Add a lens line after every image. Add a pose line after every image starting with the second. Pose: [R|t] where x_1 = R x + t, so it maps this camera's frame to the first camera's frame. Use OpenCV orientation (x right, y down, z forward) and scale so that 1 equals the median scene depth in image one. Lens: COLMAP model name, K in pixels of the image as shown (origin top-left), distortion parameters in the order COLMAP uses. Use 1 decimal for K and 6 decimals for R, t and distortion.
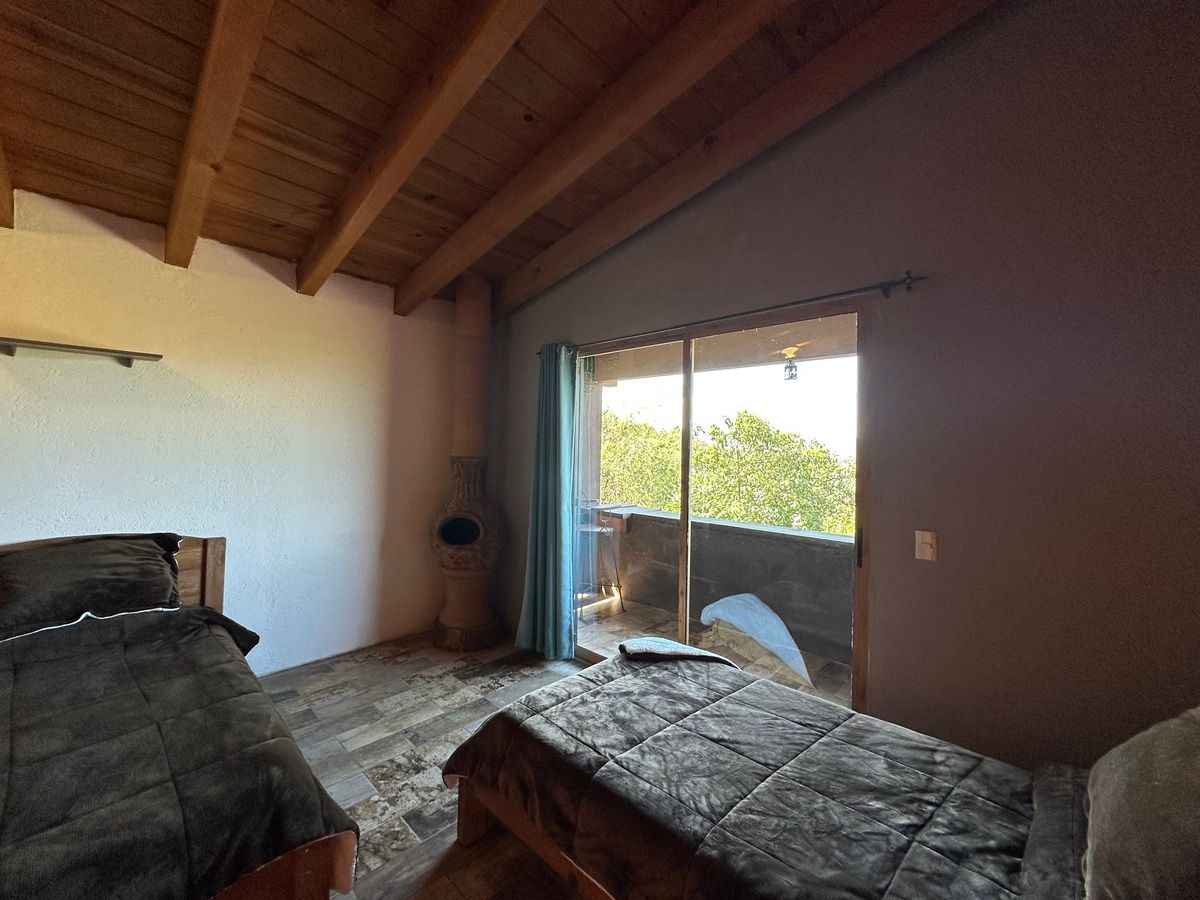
lens RADIAL K [[478.1, 0, 600.2], [0, 478.1, 452.4], [0, 0, 1]] dist [-0.003273, 0.000197]
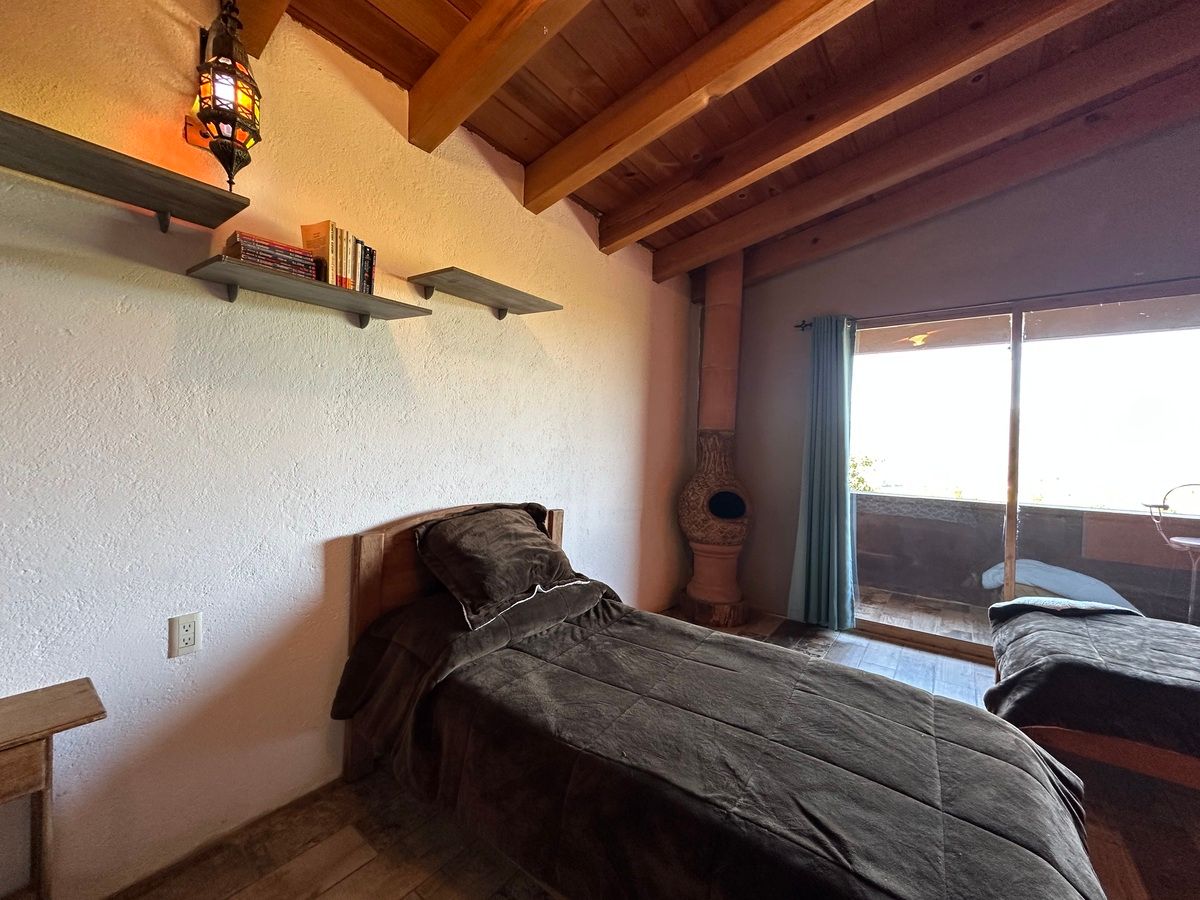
lens RADIAL K [[478.1, 0, 602.6], [0, 478.1, 445.8], [0, 0, 1]] dist [-0.003273, 0.000197]
pose [[0.992823, 0.001642, 0.119585, -0.705140], [-0.001140, 0.999990, -0.004266, 0.050851], [-0.119591, 0.004099, 0.992815, 0.059528]]
